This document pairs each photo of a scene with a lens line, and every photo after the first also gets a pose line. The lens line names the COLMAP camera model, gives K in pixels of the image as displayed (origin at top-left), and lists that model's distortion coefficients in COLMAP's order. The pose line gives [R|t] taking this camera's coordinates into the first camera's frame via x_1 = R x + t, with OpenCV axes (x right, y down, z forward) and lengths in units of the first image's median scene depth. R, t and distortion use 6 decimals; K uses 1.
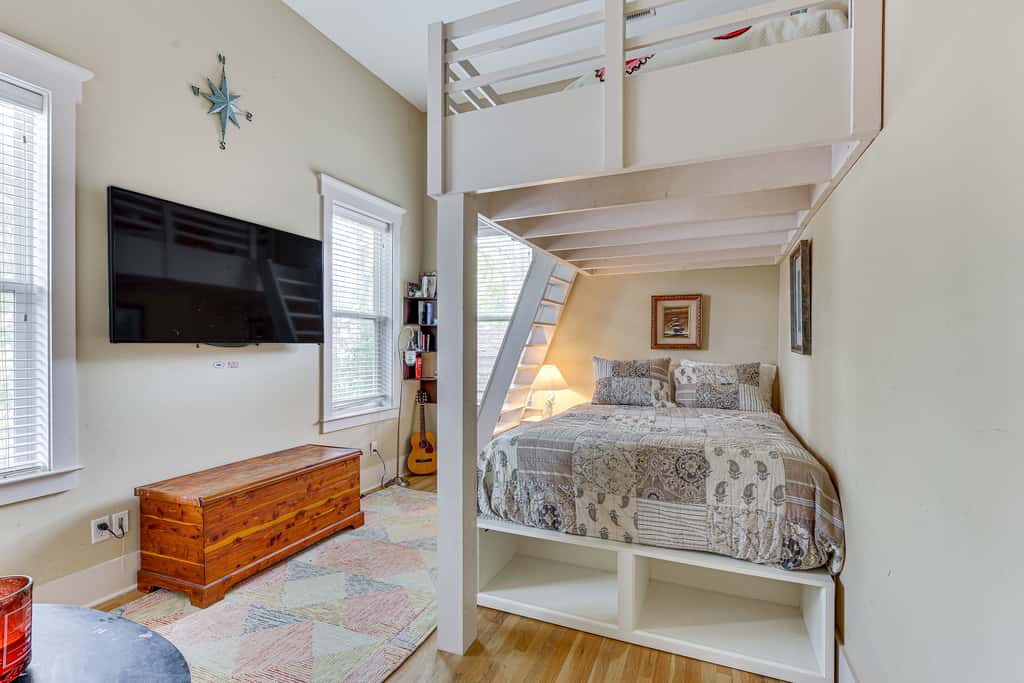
lens RADIAL K [[477.9, 0, 512.2], [0, 477.9, 342.2], [0, 0, 1]] dist [-0.004683, -0.003129]
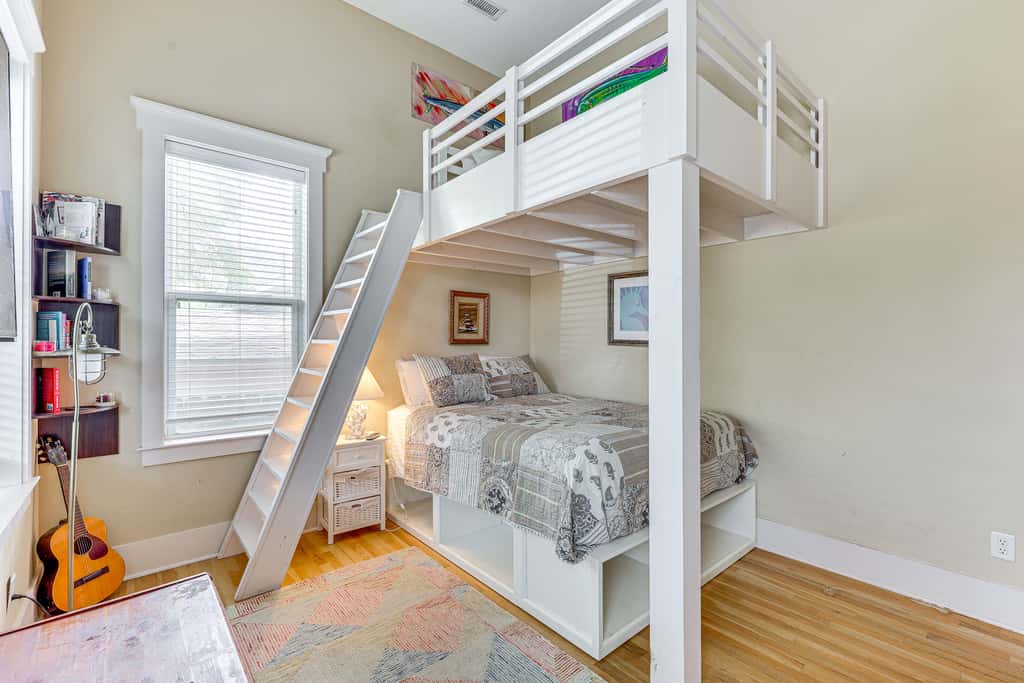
lens RADIAL K [[461.5, 0, 512.2], [0, 461.5, 342.0], [0, 0, 1]] dist [-0.001445, 0.000195]
pose [[0.423583, -0.003970, 0.905849, -0.516368], [-0.000490, 0.999989, 0.004612, 0.004850], [-0.905857, -0.002397, 0.423576, 0.490369]]
